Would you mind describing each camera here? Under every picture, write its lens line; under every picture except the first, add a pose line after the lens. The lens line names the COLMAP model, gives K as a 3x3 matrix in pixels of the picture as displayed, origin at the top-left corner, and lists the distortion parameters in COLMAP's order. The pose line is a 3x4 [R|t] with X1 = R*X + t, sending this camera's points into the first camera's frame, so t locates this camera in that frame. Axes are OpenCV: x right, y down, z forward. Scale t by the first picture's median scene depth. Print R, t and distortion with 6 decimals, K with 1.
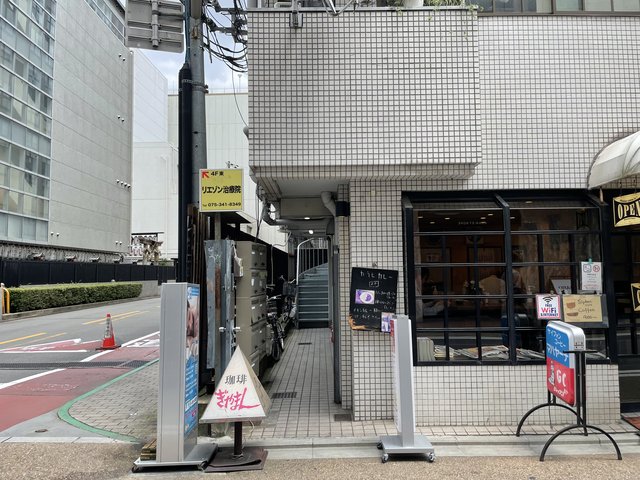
lens RADIAL K [[494.8, 0, 320.2], [0, 494.8, 239.6], [0, 0, 1]] dist [0.014072, 0.002224]
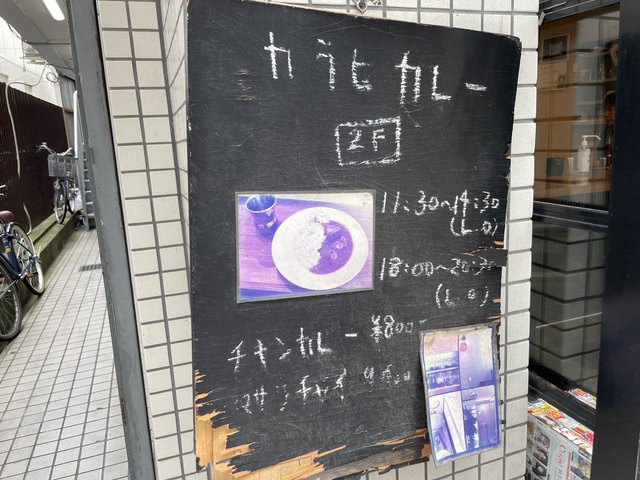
lens RADIAL K [[494.8, 0, 318.6], [0, 494.8, 238.3], [0, 0, 1]] dist [0.014072, 0.002224]
pose [[0.938006, -0.109265, 0.328947, 0.050273], [0.018337, 0.963329, 0.267697, 0.079431], [-0.346134, -0.245070, 0.905611, 0.881238]]
